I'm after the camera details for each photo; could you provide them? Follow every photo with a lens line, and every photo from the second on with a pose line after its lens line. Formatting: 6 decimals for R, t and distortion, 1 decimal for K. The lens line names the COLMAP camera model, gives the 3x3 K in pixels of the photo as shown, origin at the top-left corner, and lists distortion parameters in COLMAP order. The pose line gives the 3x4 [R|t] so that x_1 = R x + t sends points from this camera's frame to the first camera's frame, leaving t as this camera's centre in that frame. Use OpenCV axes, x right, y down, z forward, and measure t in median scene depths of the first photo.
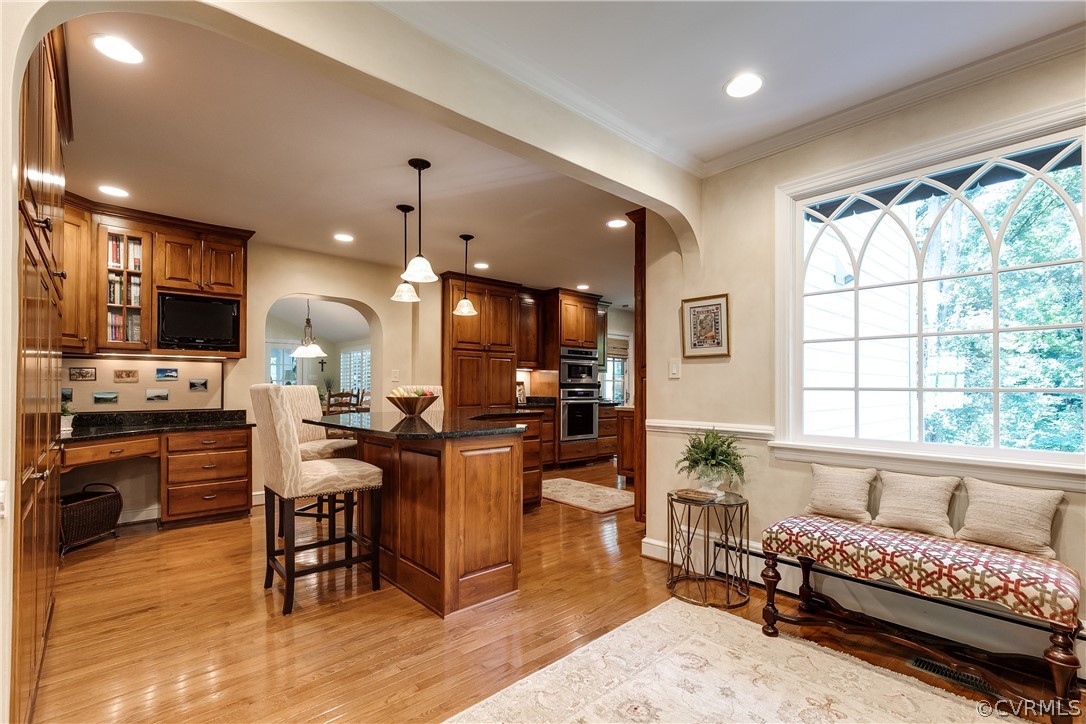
lens RADIAL K [[502.2, 0, 543.0], [0, 502.2, 362.0], [0, 0, 1]] dist [0.001331, -0.000049]
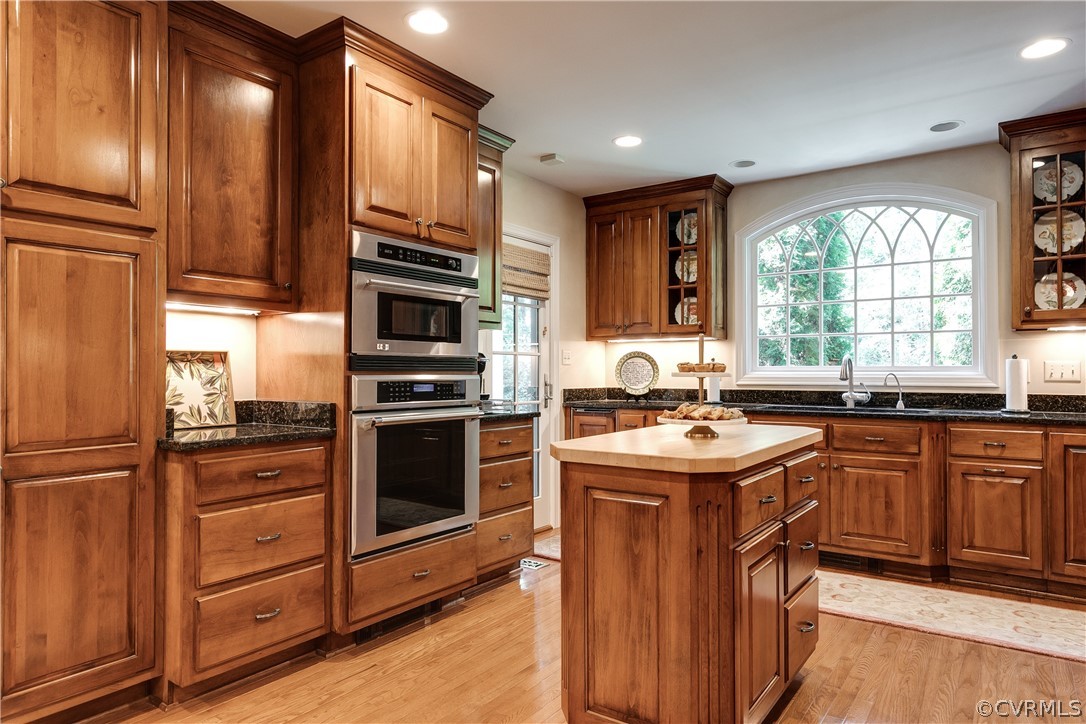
lens RADIAL K [[654.5, 0, 543.0], [0, 654.5, 362.0], [0, 0, 1]] dist [0.000741, 0.000243]
pose [[0.975596, -0.004604, 0.219525, 0.058088], [-0.002714, 0.999451, 0.033022, 0.032123], [-0.219556, -0.032811, 0.975048, 0.590672]]
